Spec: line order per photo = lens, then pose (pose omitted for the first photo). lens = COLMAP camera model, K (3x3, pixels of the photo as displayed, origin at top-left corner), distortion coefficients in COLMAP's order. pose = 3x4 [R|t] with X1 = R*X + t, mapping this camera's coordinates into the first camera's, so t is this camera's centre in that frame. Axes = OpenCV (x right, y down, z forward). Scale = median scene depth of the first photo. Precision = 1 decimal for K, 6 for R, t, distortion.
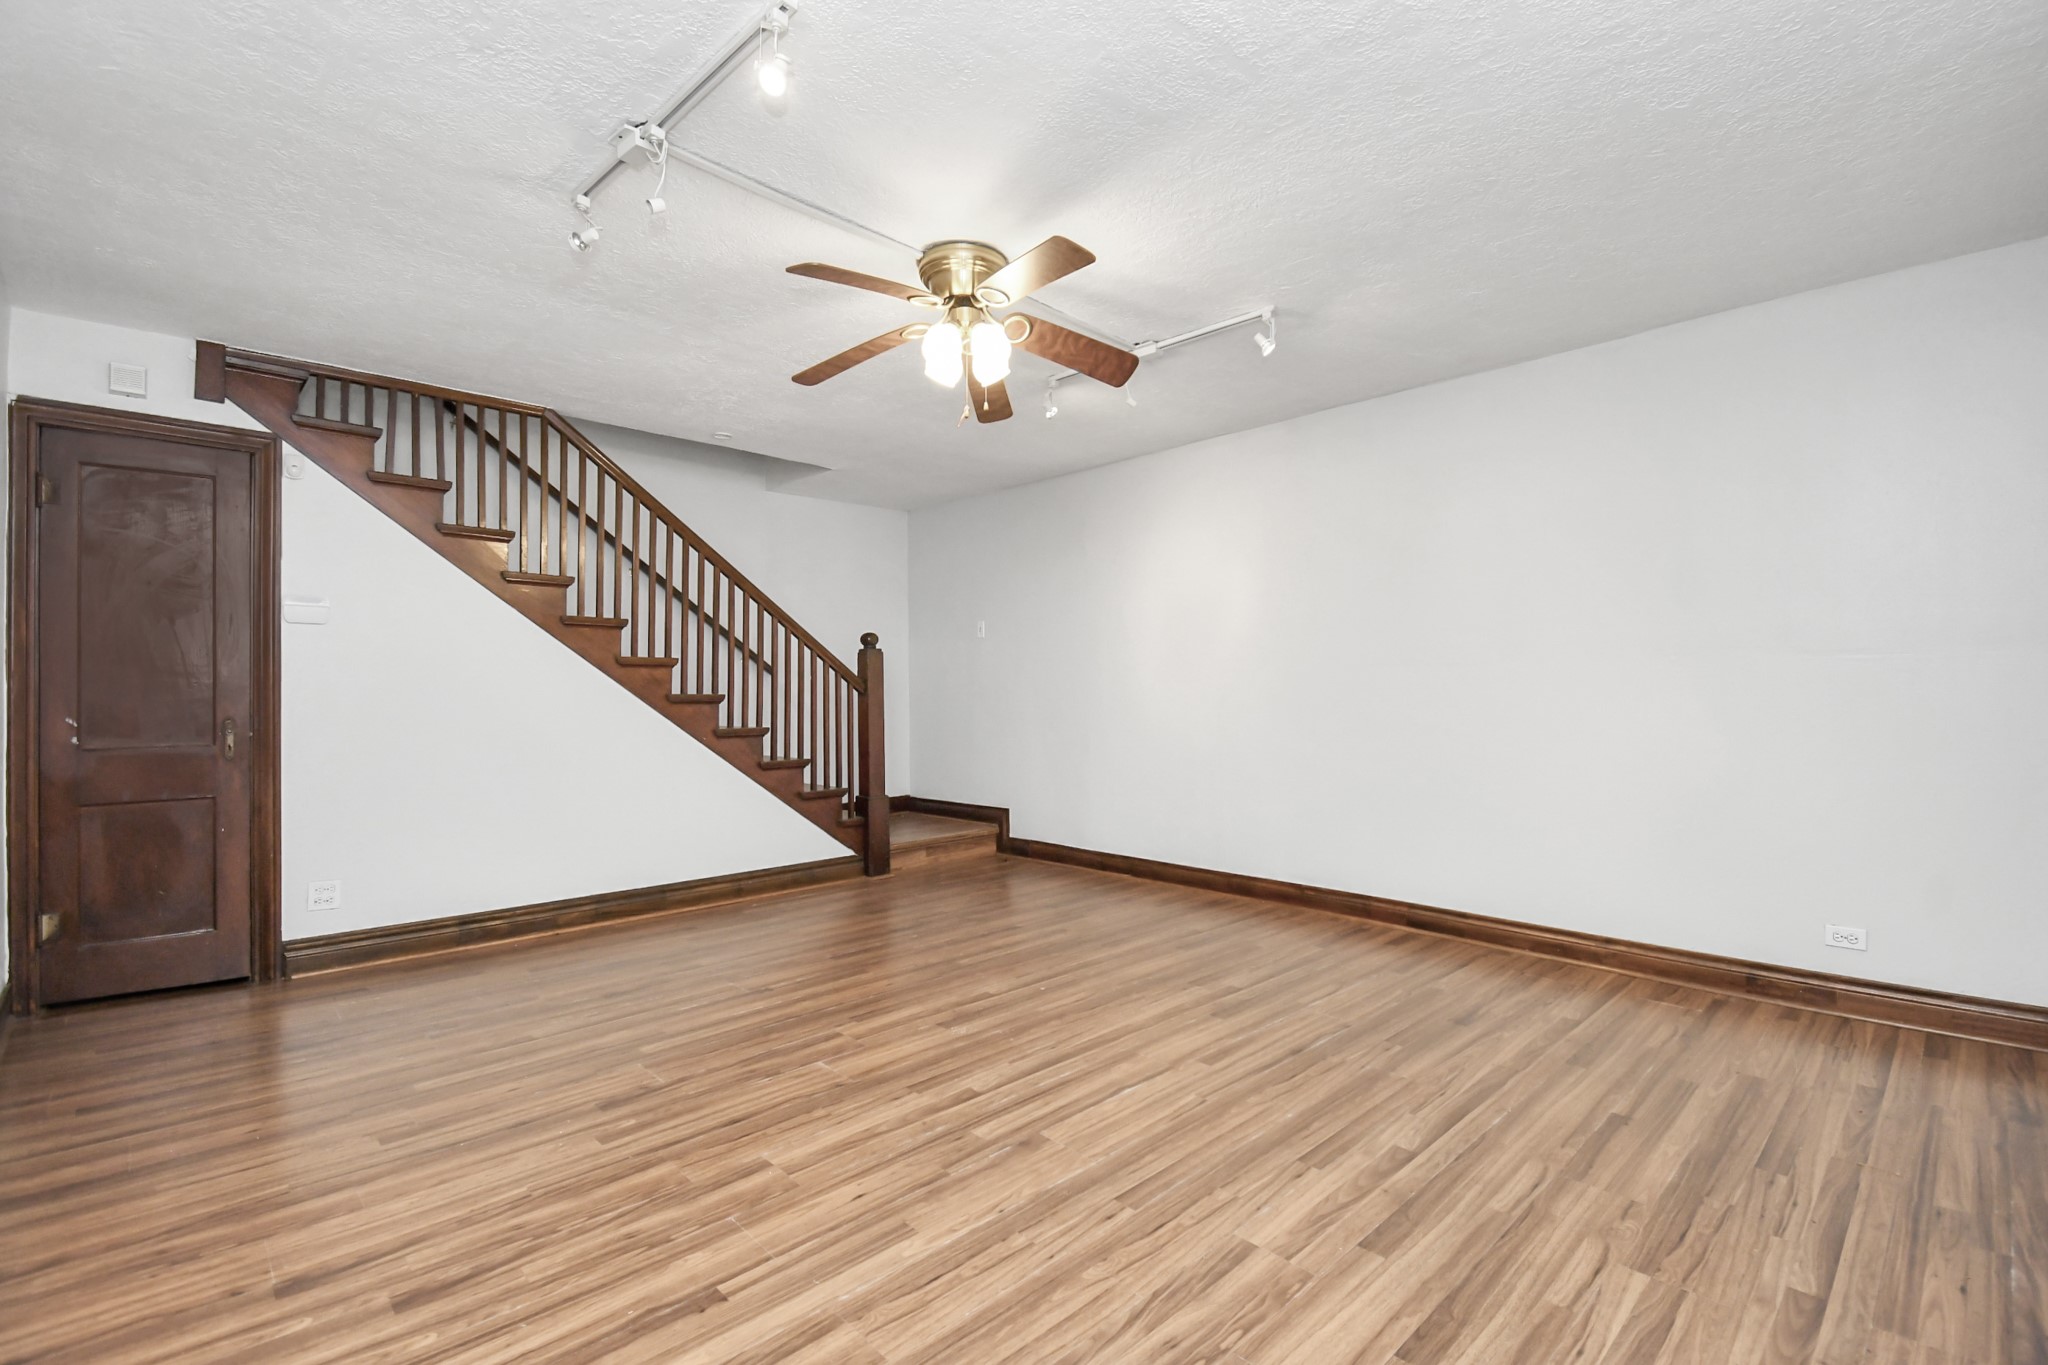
lens RADIAL K [[919.0, 0, 1023.4], [0, 919.0, 673.5], [0, 0, 1]] dist [0.018568, -0.025109]
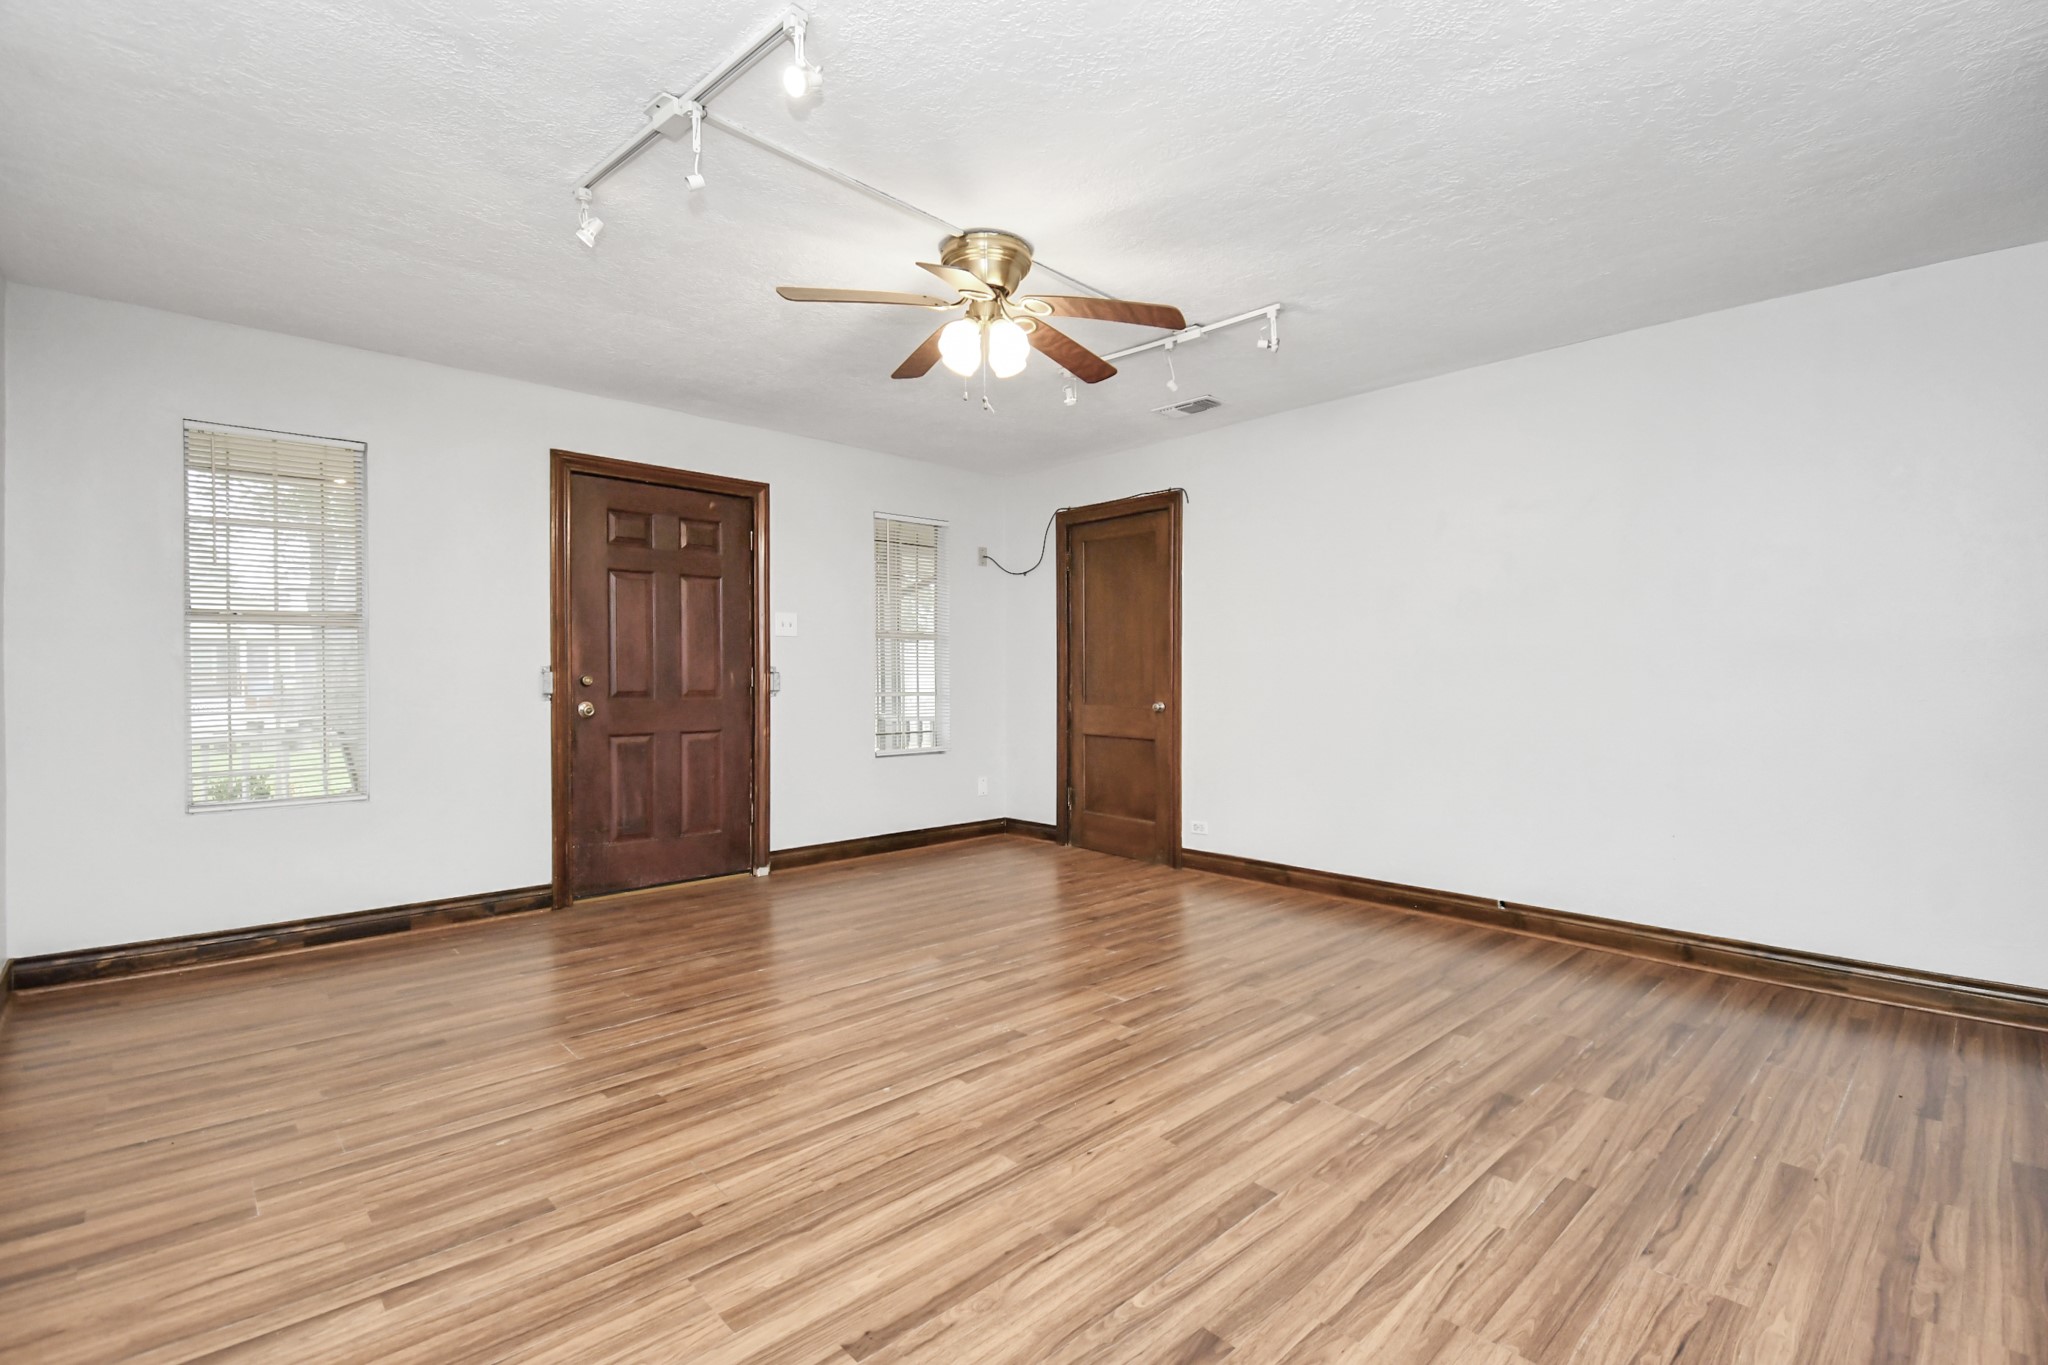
lens RADIAL K [[919.0, 0, 1023.4], [0, 919.0, 673.5], [0, 0, 1]] dist [0.018568, -0.025109]
pose [[-0.999868, 0.007264, 0.014556, -0.113676], [0.006904, 0.999673, -0.024626, 0.052658], [-0.014730, -0.024522, -0.999591, 2.022021]]
